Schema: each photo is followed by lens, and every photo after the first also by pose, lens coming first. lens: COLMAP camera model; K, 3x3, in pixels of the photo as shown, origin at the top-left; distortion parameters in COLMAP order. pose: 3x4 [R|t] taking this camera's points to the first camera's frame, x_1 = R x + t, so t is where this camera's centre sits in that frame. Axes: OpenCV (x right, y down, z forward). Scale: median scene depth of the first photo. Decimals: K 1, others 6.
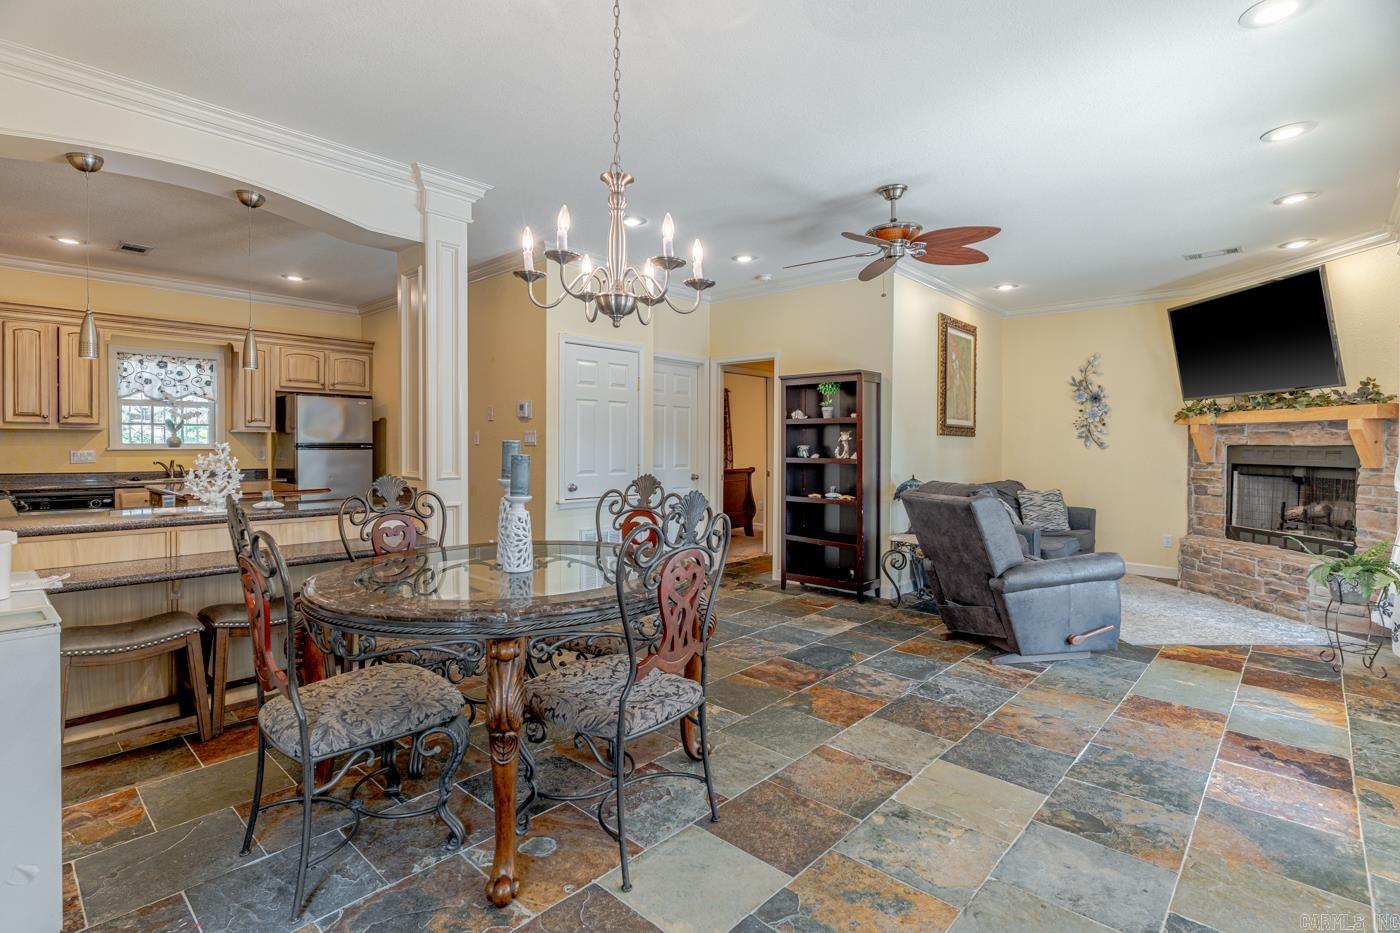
lens RADIAL K [[667.9, 0, 695.9], [0, 667.9, 446.7], [0, 0, 1]] dist [0.003422, 0.000367]
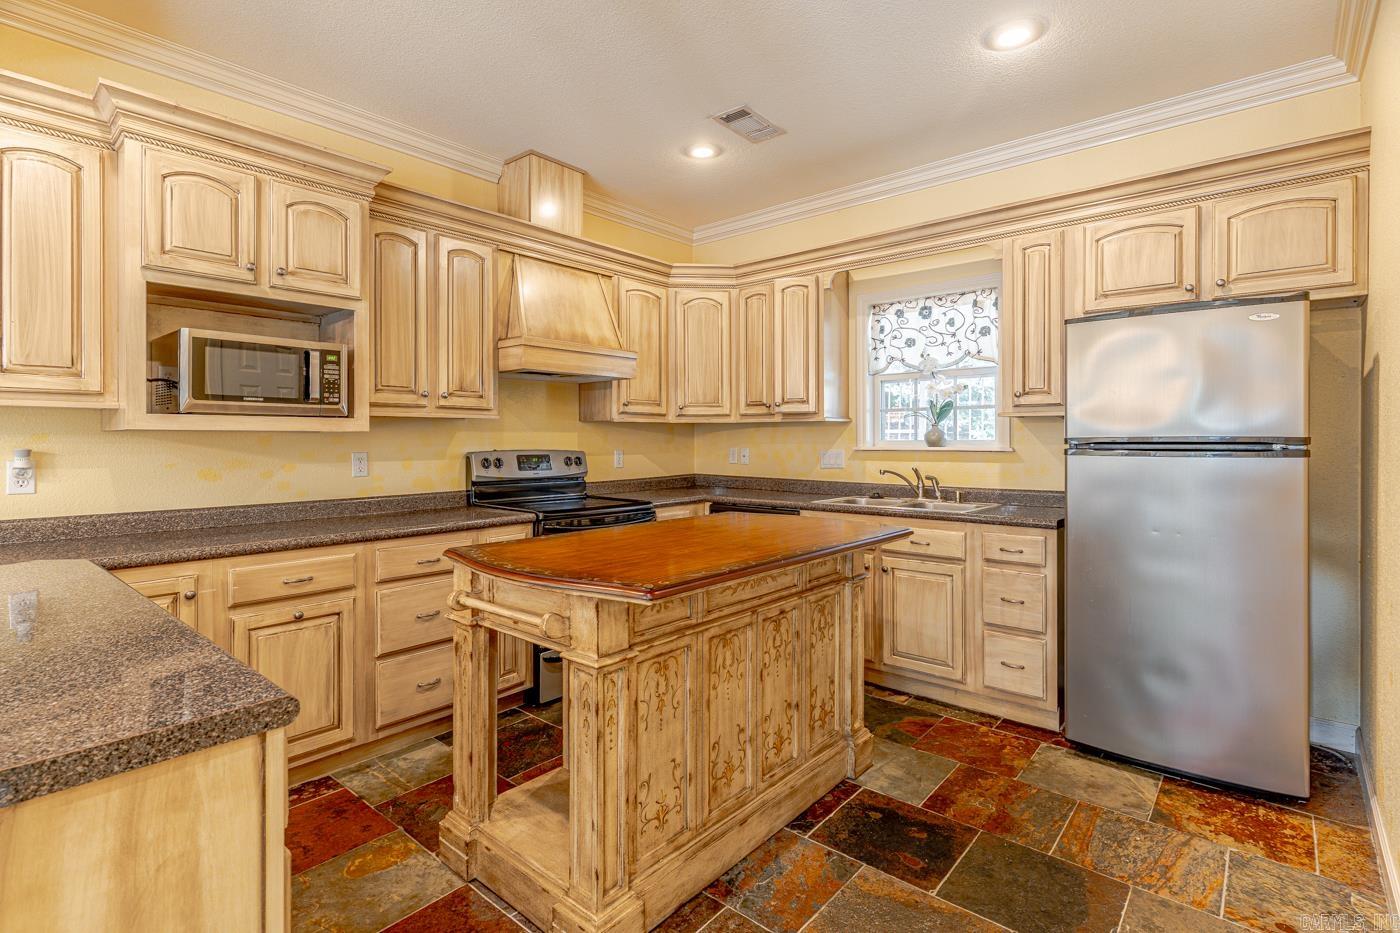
lens RADIAL K [[667.9, 0, 695.9], [0, 667.9, 446.7], [0, 0, 1]] dist [0.003422, 0.000367]
pose [[0.039648, 0.002365, -0.999211, -0.190806], [-0.003393, 0.999992, 0.002232, 0.000194], [0.999208, 0.003302, 0.039655, 0.756448]]
